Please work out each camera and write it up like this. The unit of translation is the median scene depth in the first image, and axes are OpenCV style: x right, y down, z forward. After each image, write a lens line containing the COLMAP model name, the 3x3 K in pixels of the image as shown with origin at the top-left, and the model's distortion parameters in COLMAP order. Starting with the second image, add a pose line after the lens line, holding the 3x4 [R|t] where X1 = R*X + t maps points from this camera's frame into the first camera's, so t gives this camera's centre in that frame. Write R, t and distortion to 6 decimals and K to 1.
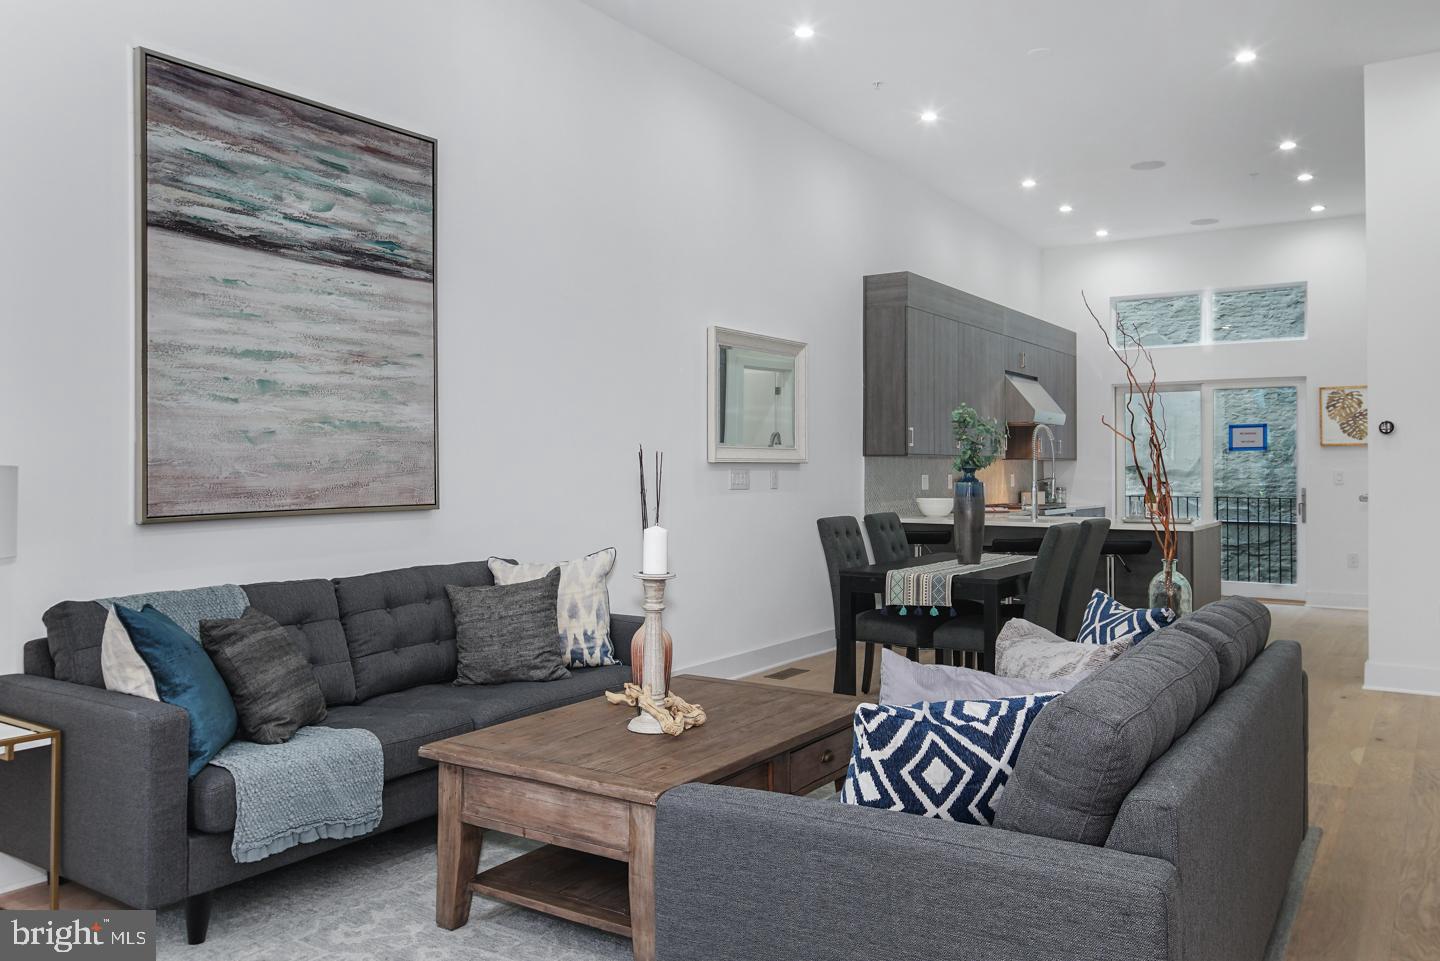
lens RADIAL K [[1077.6, 0, 720.3], [0, 1077.6, 467.4], [0, 0, 1]] dist [-0.000736, -0.011725]
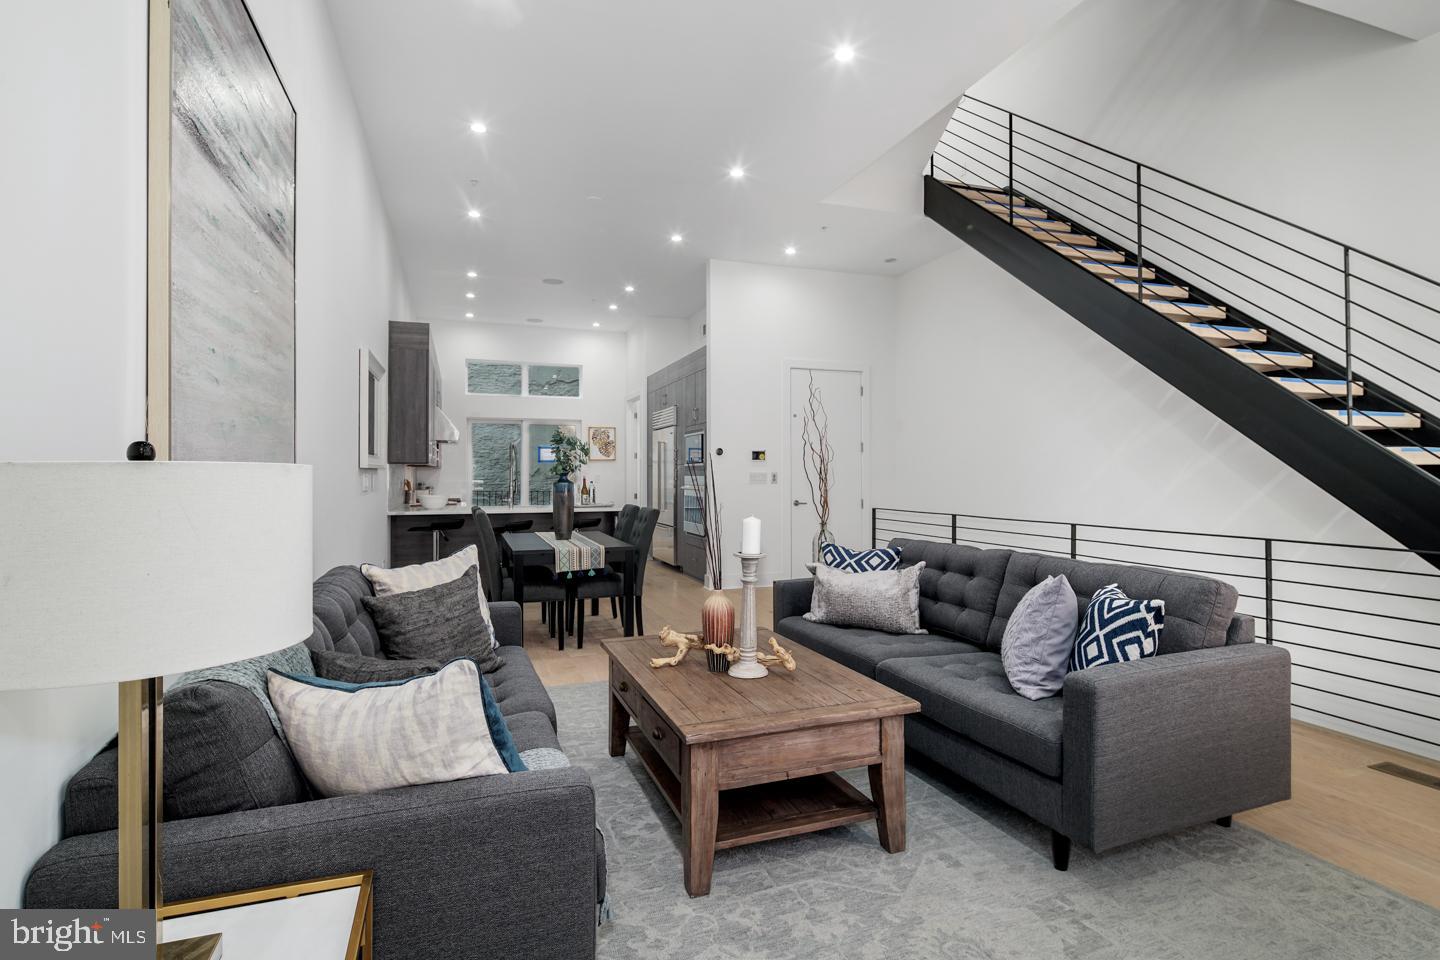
lens RADIAL K [[701.7, 0, 708.5], [0, 701.7, 468.5], [0, 0, 1]] dist [-0.000312, -0.000275]
pose [[0.598987, 0.005693, 0.800739, -0.285575], [-0.001372, 0.999981, -0.006083, 0.000236], [-0.800758, 0.002545, 0.598983, 0.197641]]
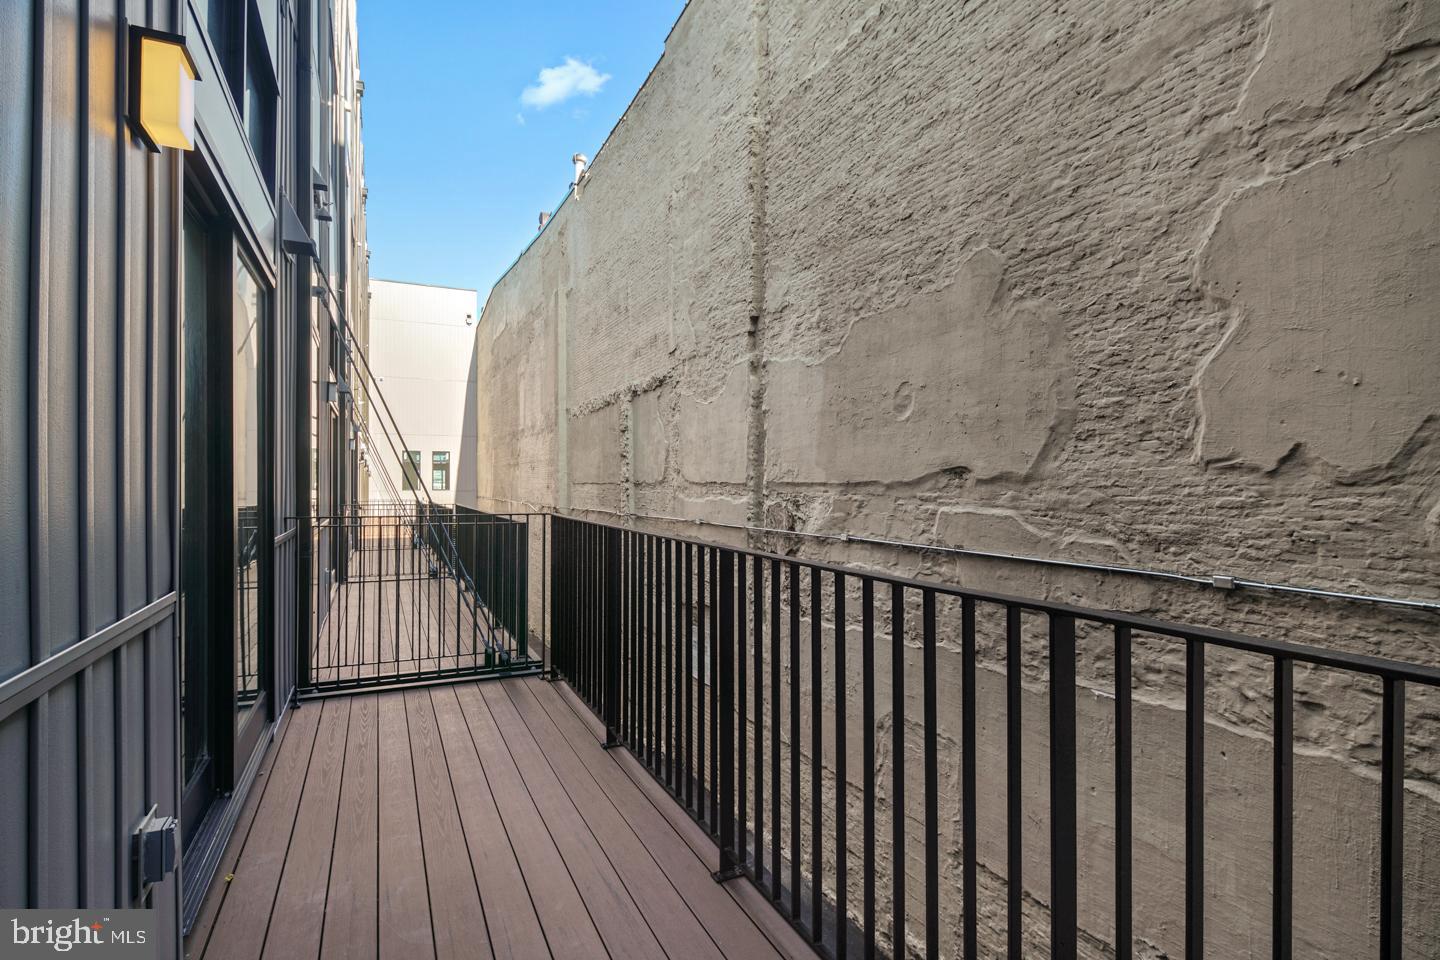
lens RADIAL K [[701.7, 0, 724.1], [0, 701.7, 487.1], [0, 0, 1]] dist [-0.000312, -0.000275]
pose [[0.868486, 0.001833, -0.495711, 0.924453], [0.003393, 0.999948, 0.009641, 0.012130], [0.495703, -0.010055, 0.868434, 1.138142]]
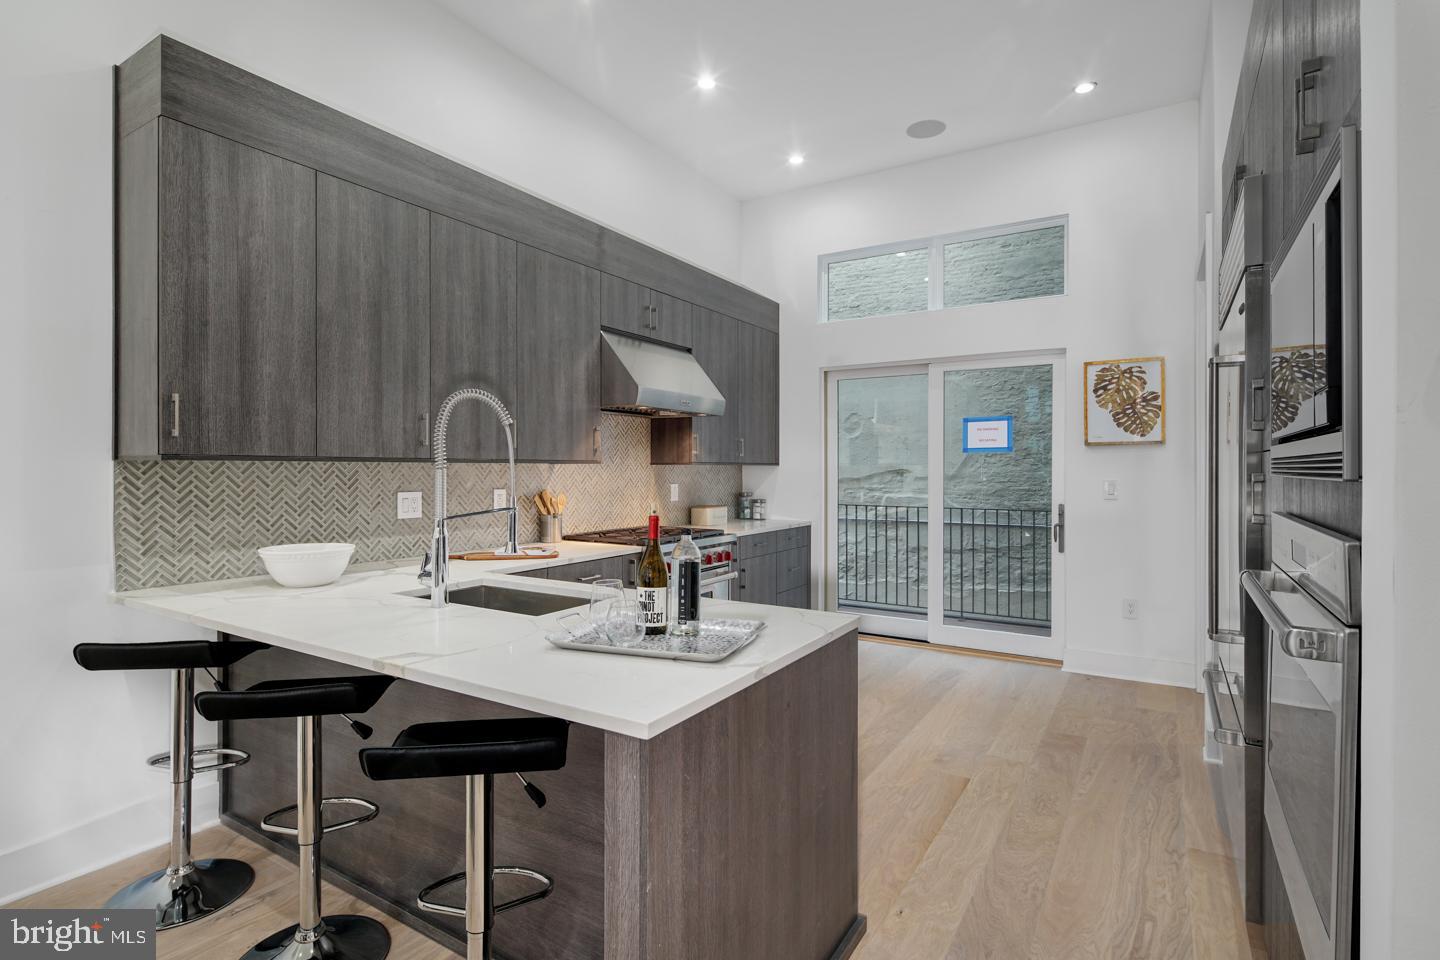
lens RADIAL K [[701.7, 0, 712.7], [0, 701.7, 475.8], [0, 0, 1]] dist [-0.000312, -0.000275]
pose [[0.999545, -0.000240, 0.030149, 0.360309], [-0.000134, 0.999923, 0.012392, -0.006674], [-0.030150, -0.012391, 0.999469, 0.657937]]
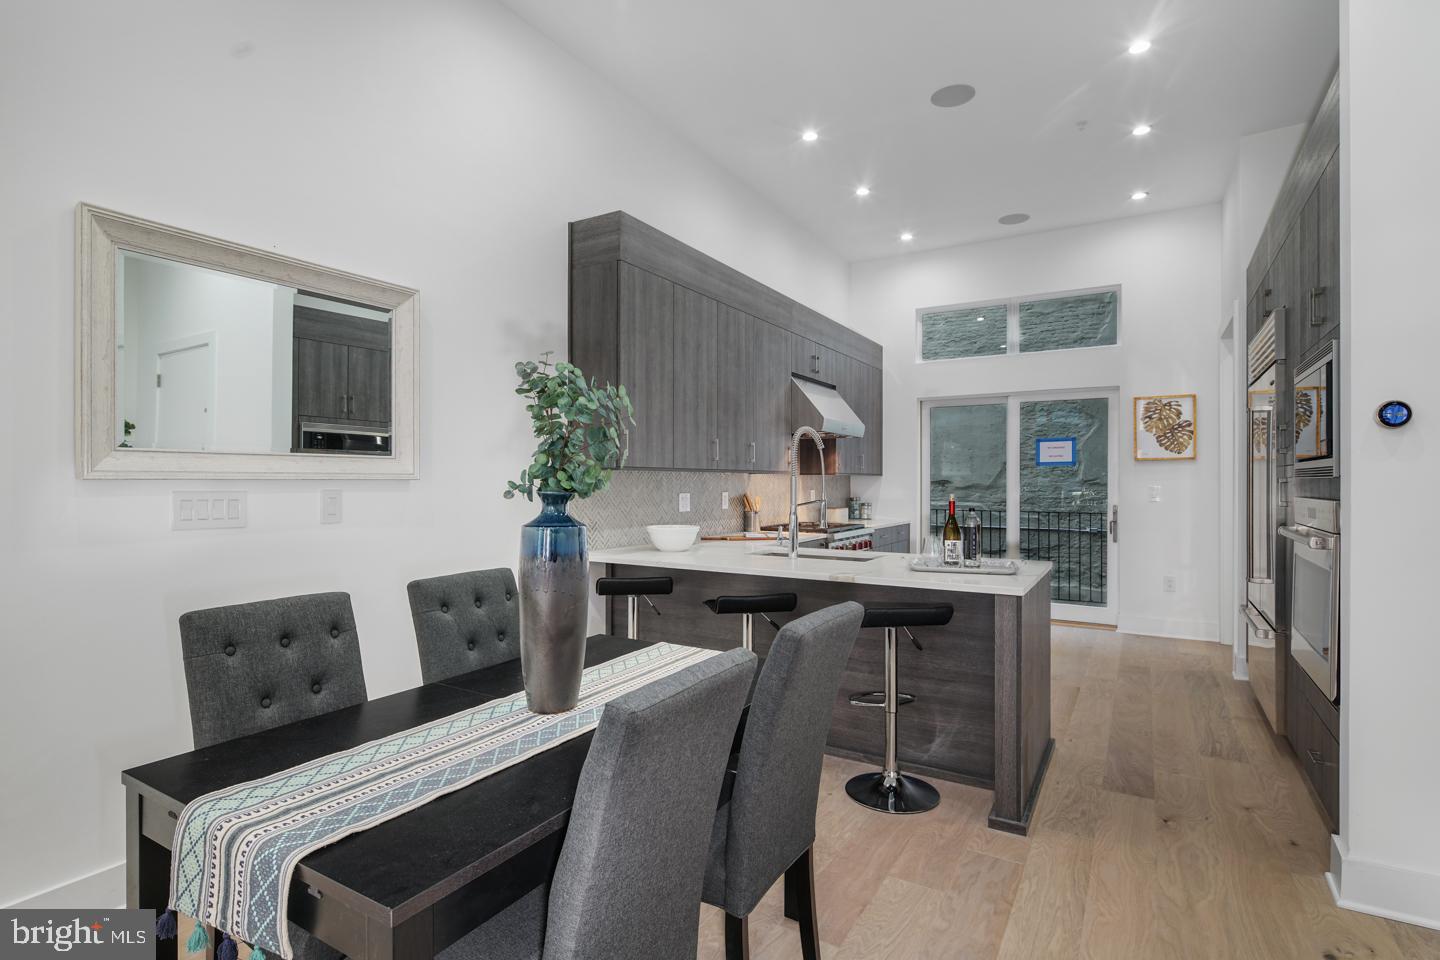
lens RADIAL K [[701.7, 0, 715.9], [0, 701.7, 487.3], [0, 0, 1]] dist [-0.000312, -0.000275]
pose [[0.998847, 0.000426, 0.048015, 0.199472], [-0.000963, 0.999937, 0.011146, -0.003653], [-0.048007, -0.011179, 0.998784, 0.493513]]
